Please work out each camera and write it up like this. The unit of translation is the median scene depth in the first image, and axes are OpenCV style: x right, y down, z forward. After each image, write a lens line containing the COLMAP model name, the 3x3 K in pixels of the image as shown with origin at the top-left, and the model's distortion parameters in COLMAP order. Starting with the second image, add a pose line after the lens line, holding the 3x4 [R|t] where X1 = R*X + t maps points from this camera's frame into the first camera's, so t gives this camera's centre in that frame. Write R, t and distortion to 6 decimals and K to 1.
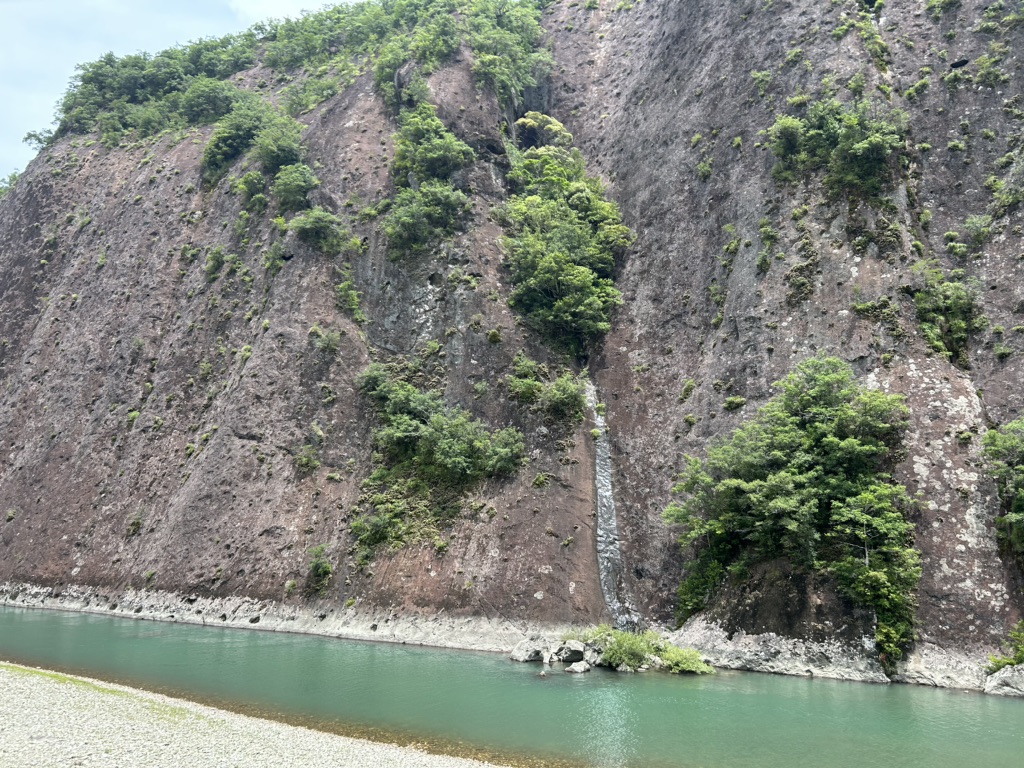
lens RADIAL K [[767.7, 0, 518.1], [0, 767.7, 372.9], [0, 0, 1]] dist [0.049176, -0.048116]
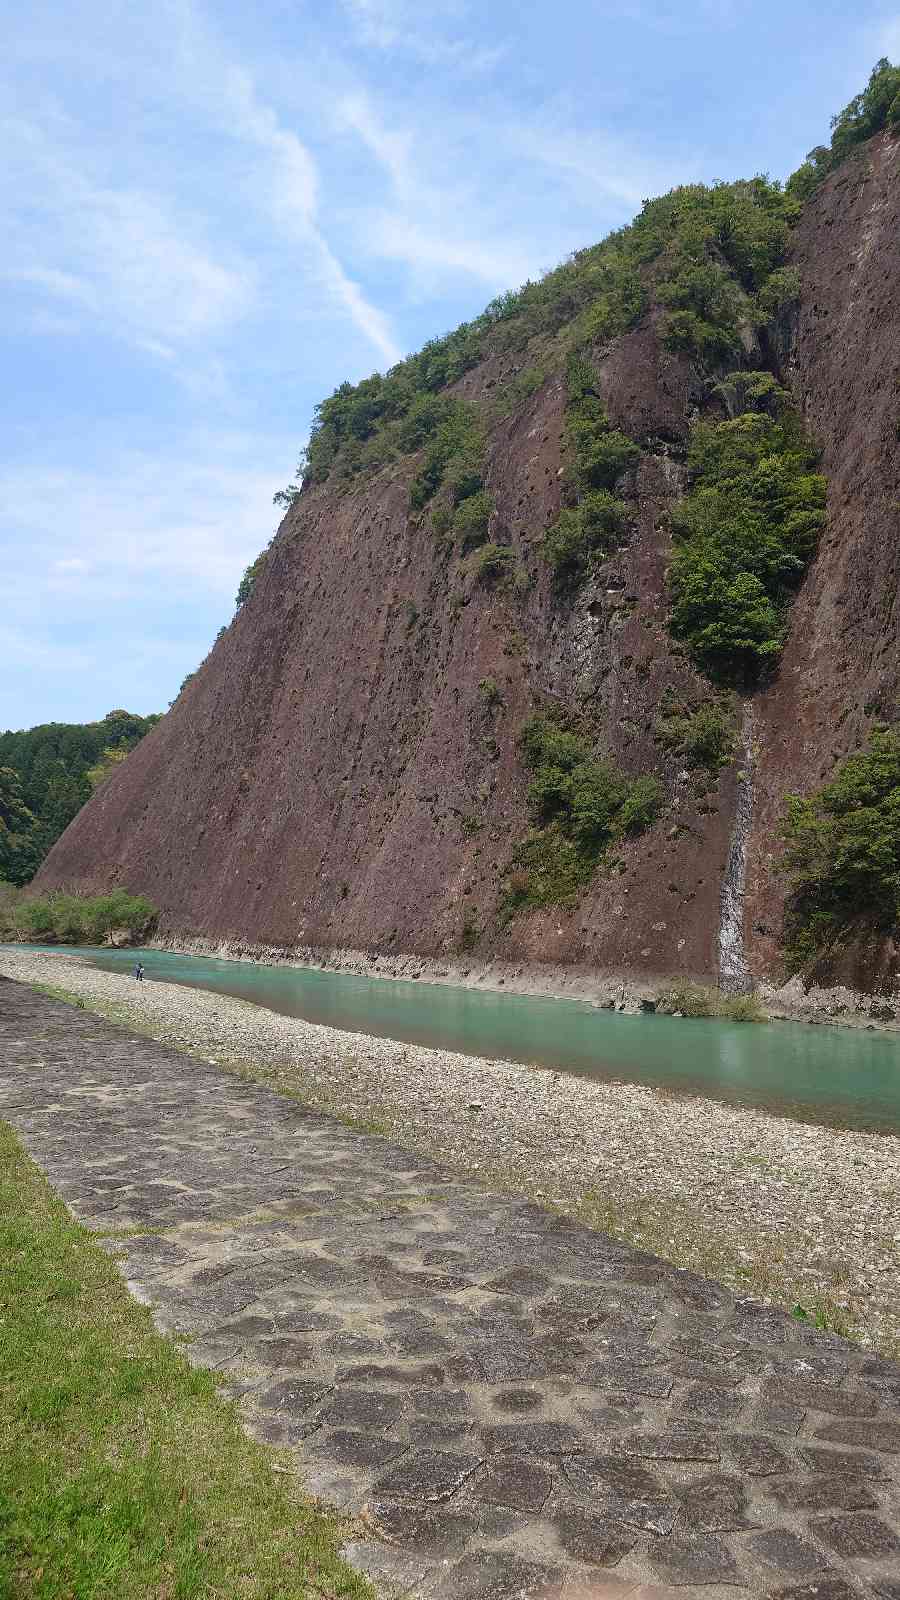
lens RADIAL K [[1133.4, 0, 437.0], [0, 1133.4, 787.9], [0, 0, 1]] dist [0.001366, 0.001320]
pose [[0.861854, -0.052655, -0.504416, 0.384347], [0.087481, 0.995122, 0.045592, 0.005213], [0.499555, -0.083420, 0.862256, -0.218923]]
